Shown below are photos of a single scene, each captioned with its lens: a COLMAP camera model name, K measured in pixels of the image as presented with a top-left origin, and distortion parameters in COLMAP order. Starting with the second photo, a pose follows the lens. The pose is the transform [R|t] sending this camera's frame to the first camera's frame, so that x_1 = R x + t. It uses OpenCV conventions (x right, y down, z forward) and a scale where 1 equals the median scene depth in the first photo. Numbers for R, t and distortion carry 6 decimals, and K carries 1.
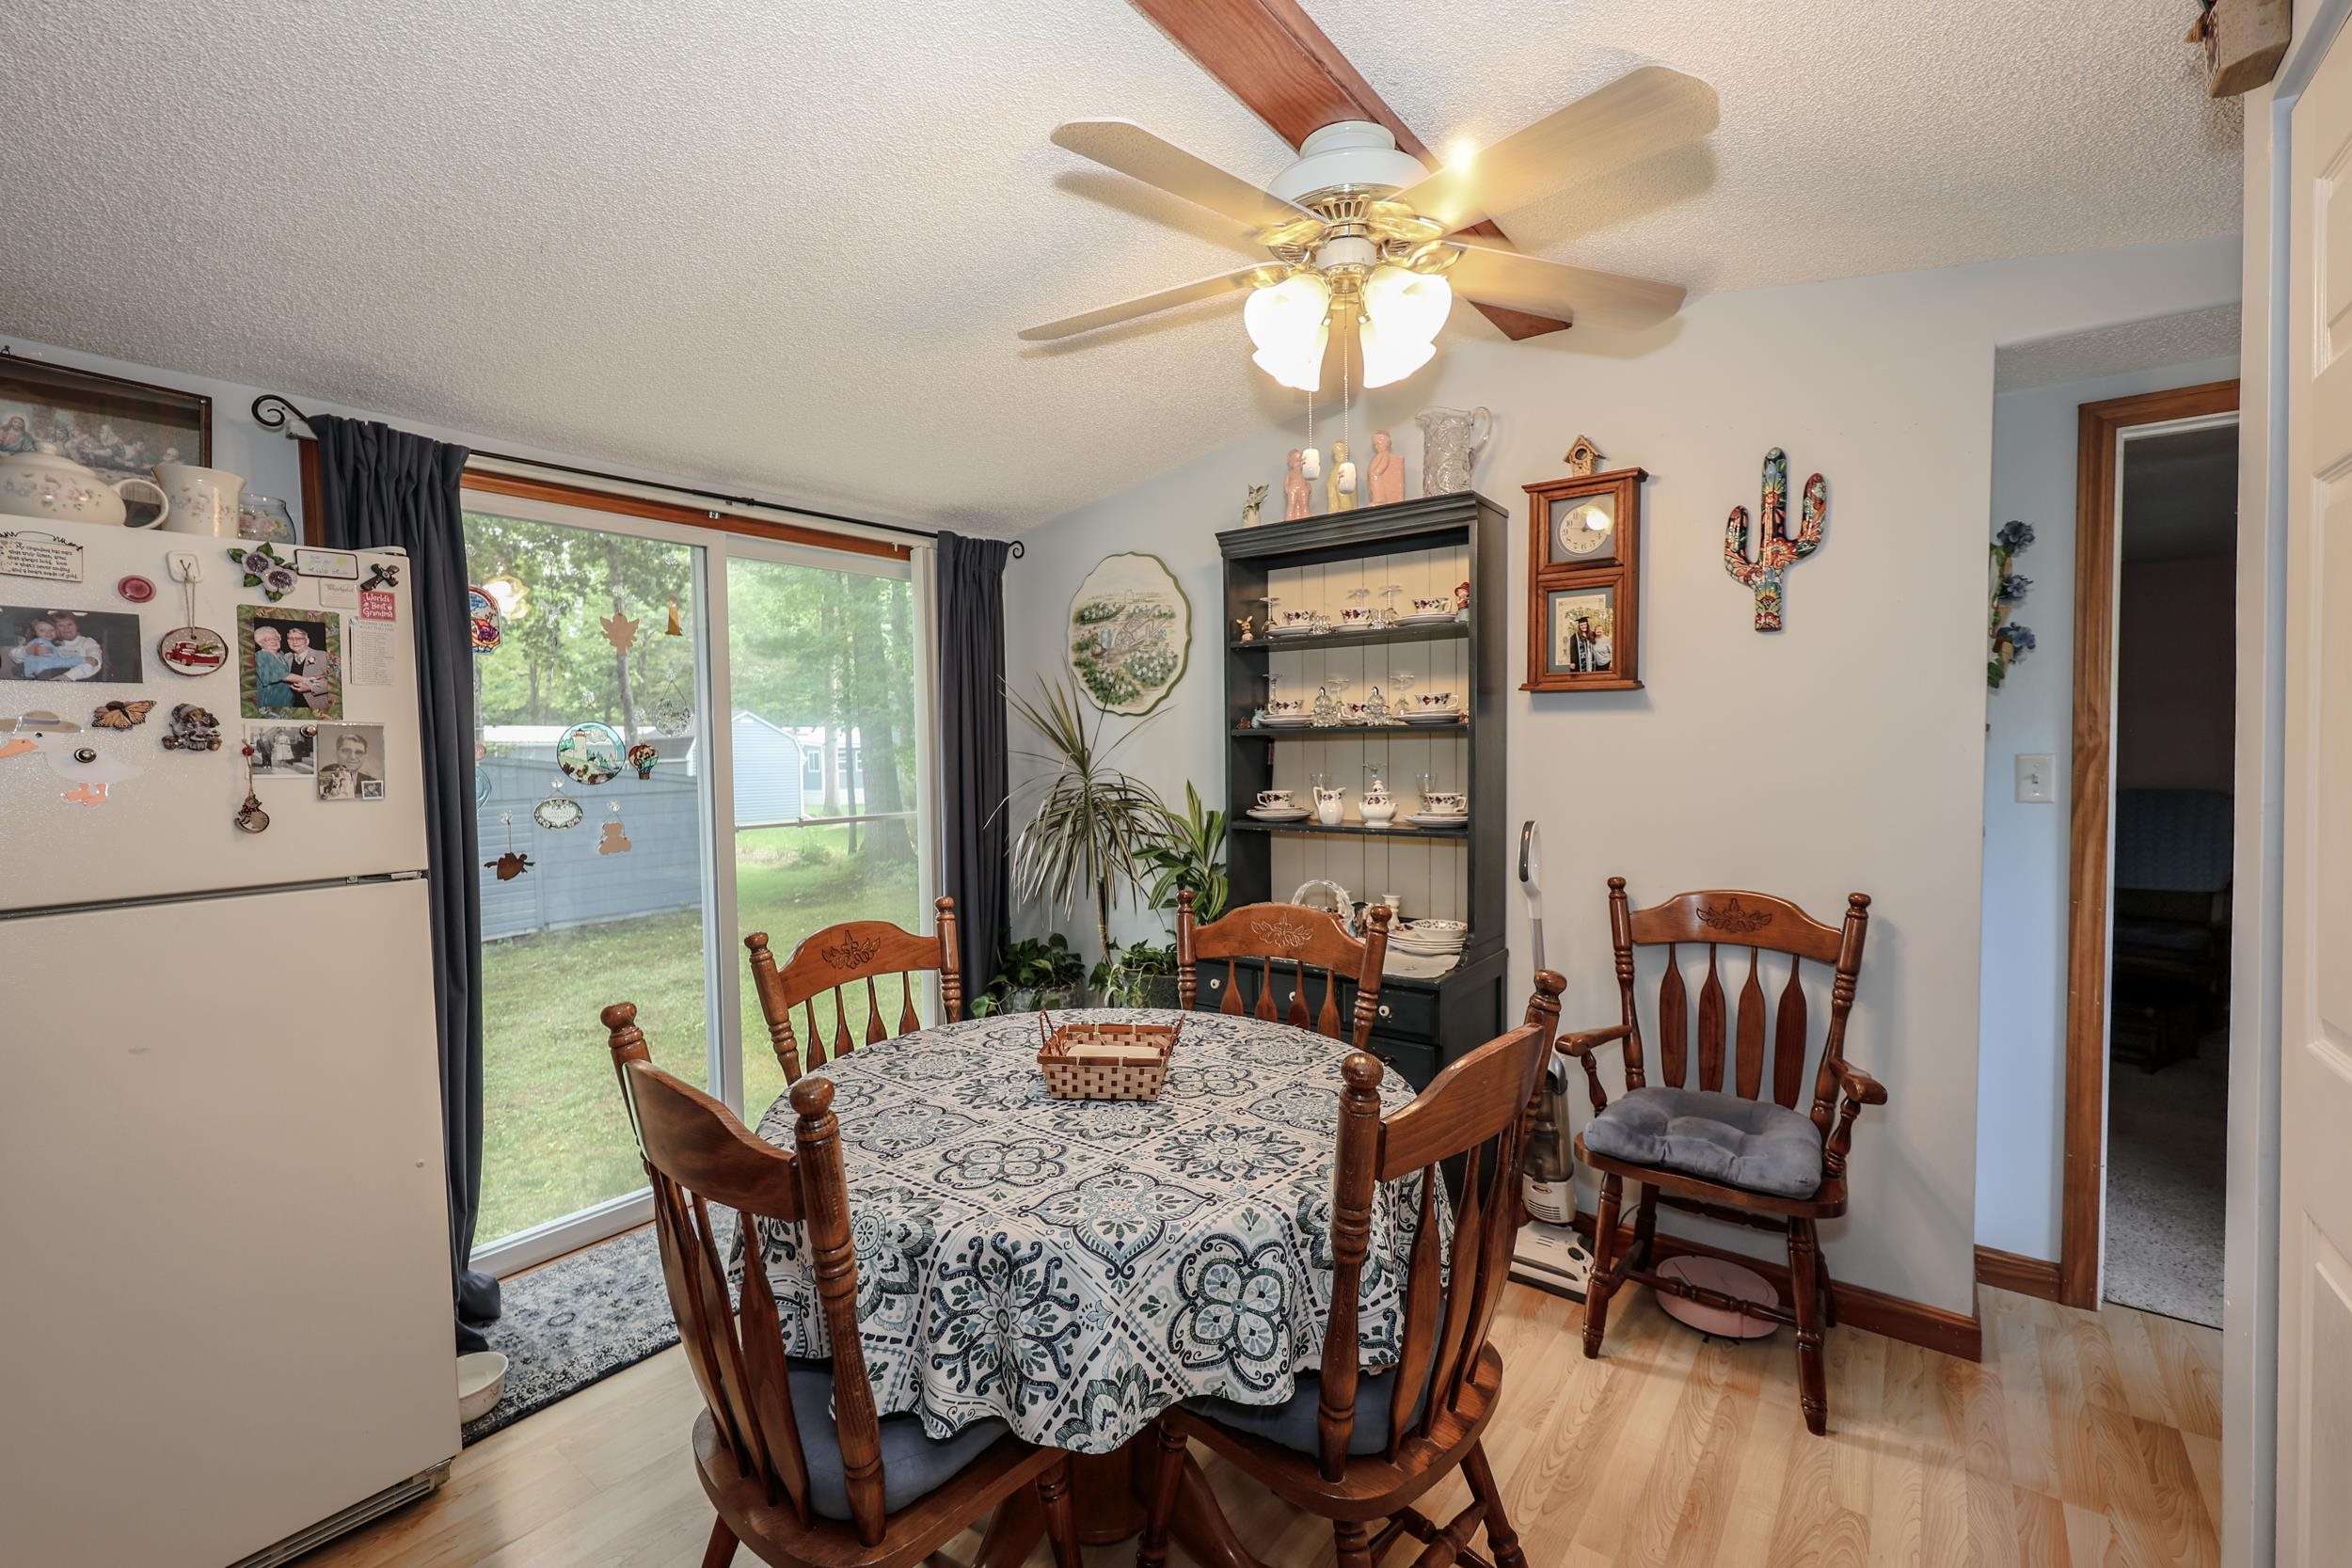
lens RADIAL K [[983.0, 0, 1208.6], [0, 983.0, 790.1], [0, 0, 1]] dist [-0.001497, -0.000009]
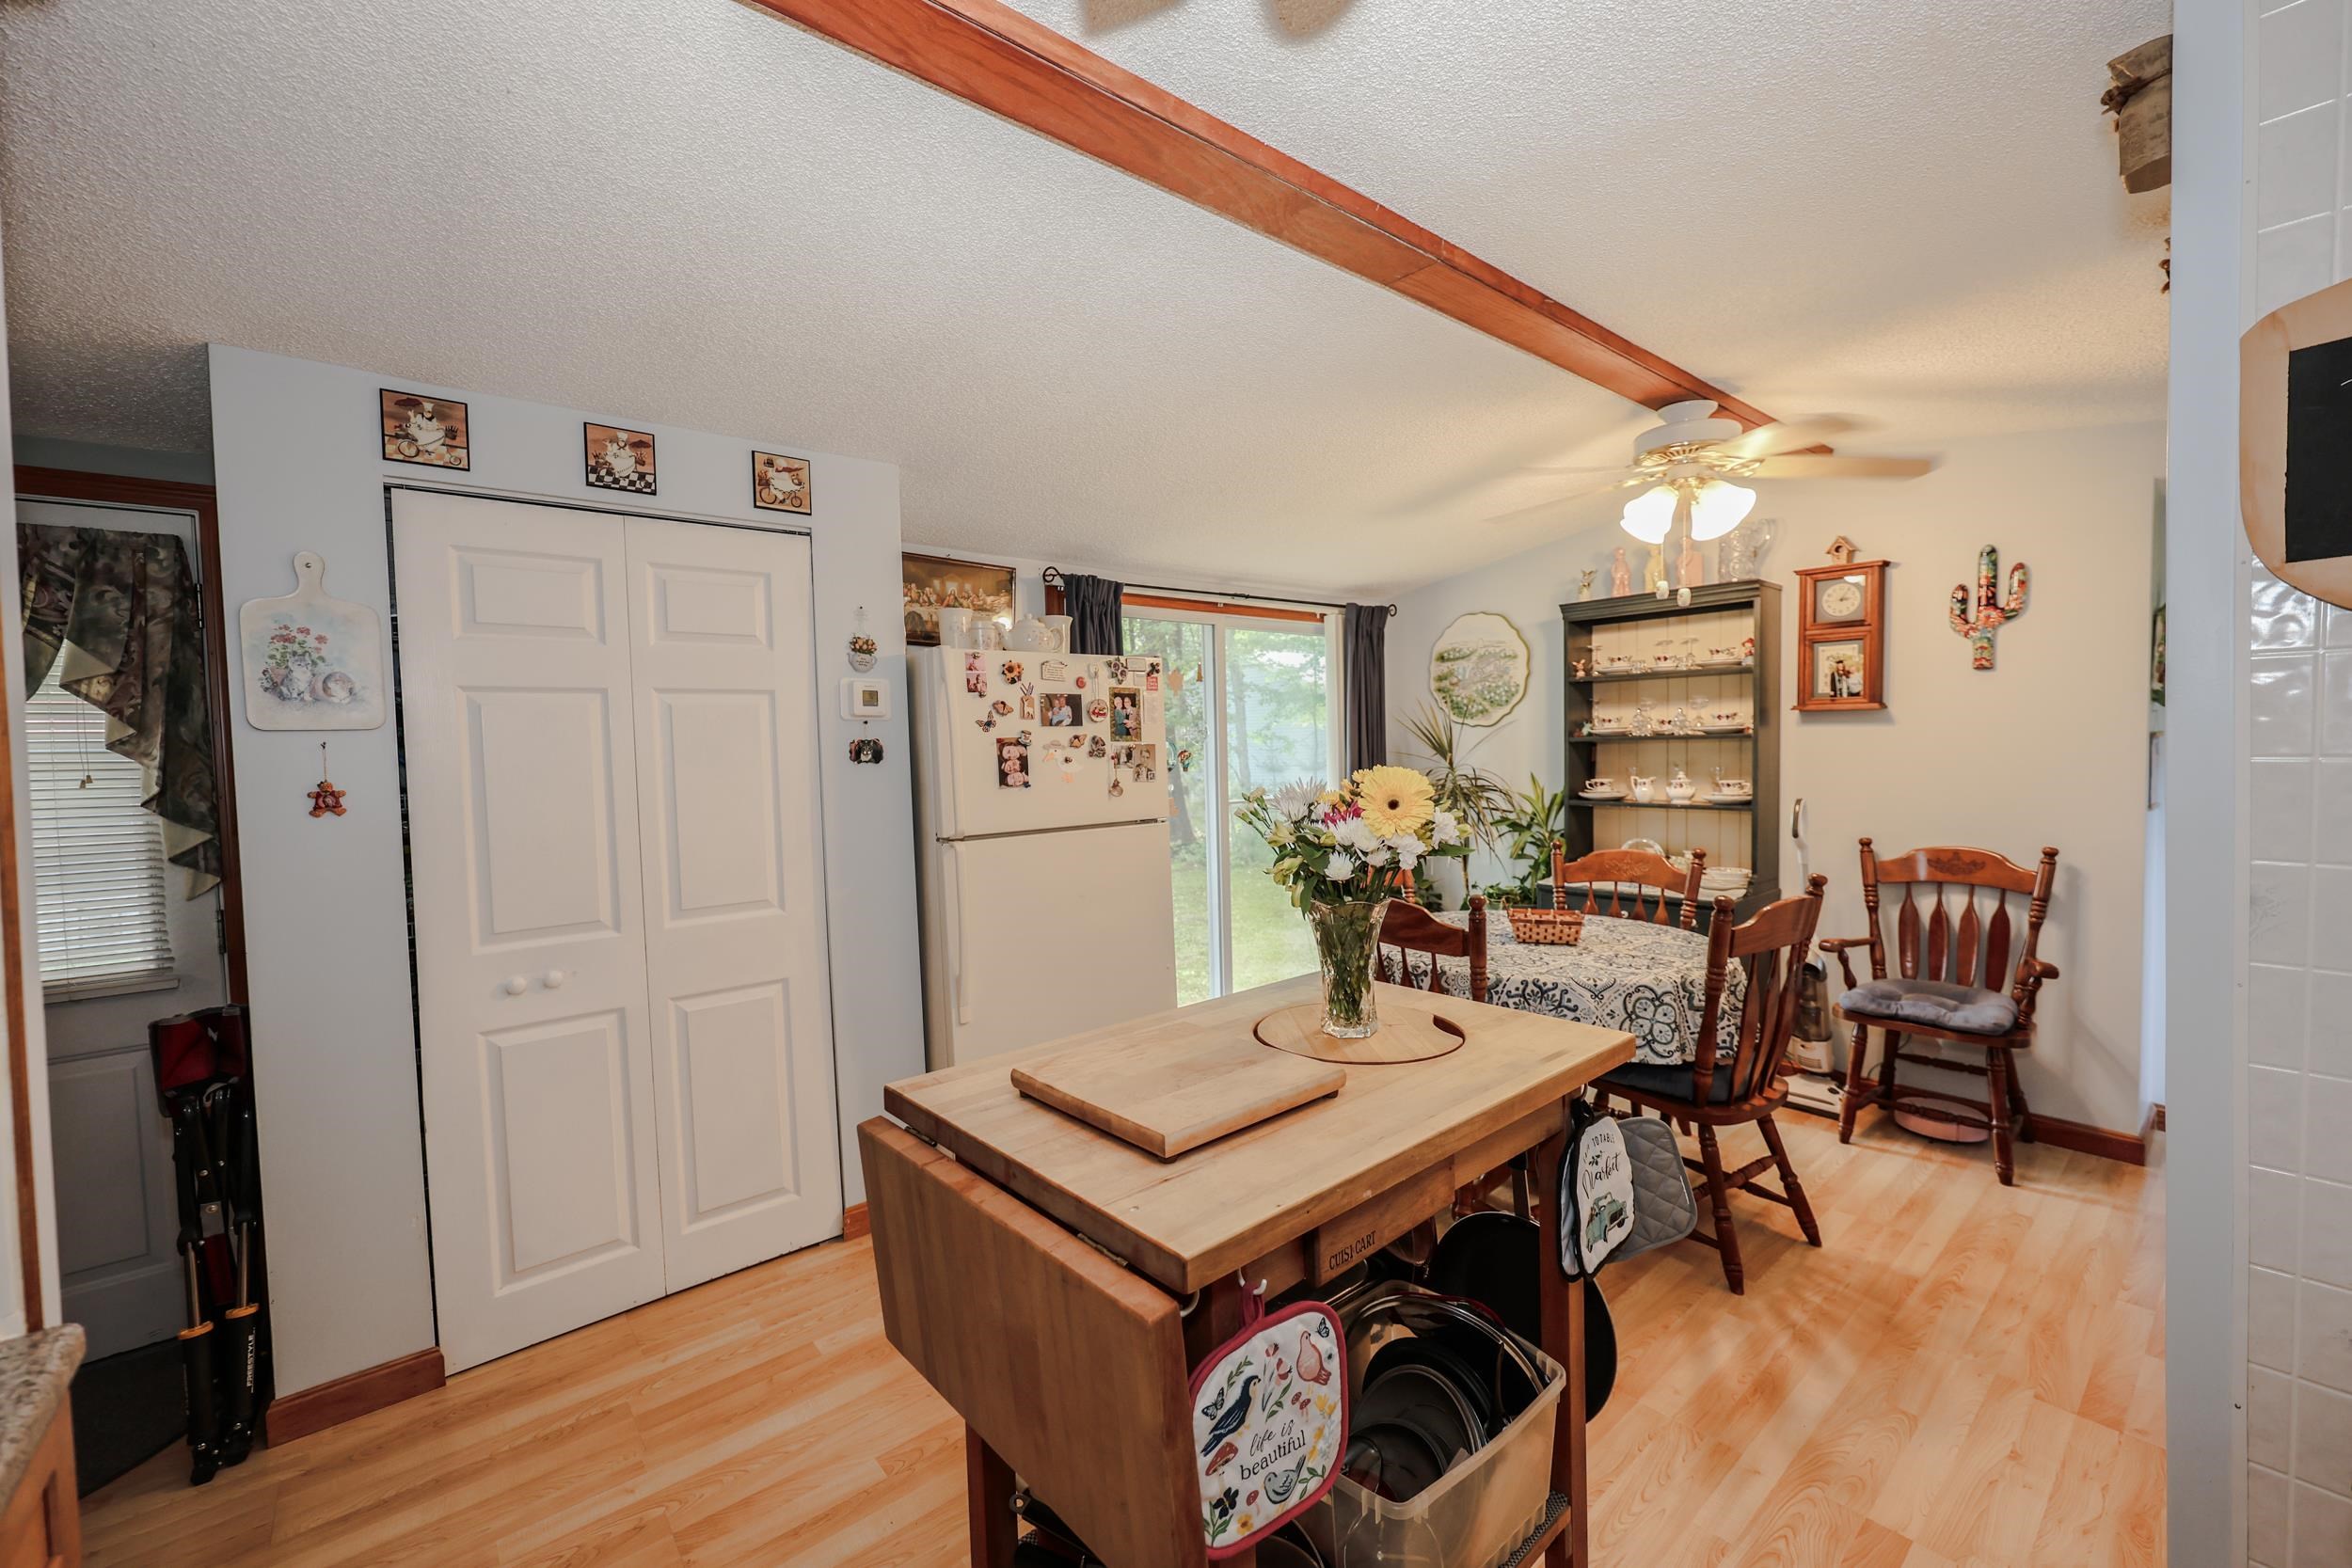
lens RADIAL K [[968.5, 0, 1182.9], [0, 968.5, 785.6], [0, 0, 1]] dist [0.001349, 0.000182]
pose [[0.972892, 0.002705, -0.231245, -0.247827], [-0.002328, 0.999995, 0.001902, 0.010762], [0.231250, -0.001312, 0.972894, -0.659753]]
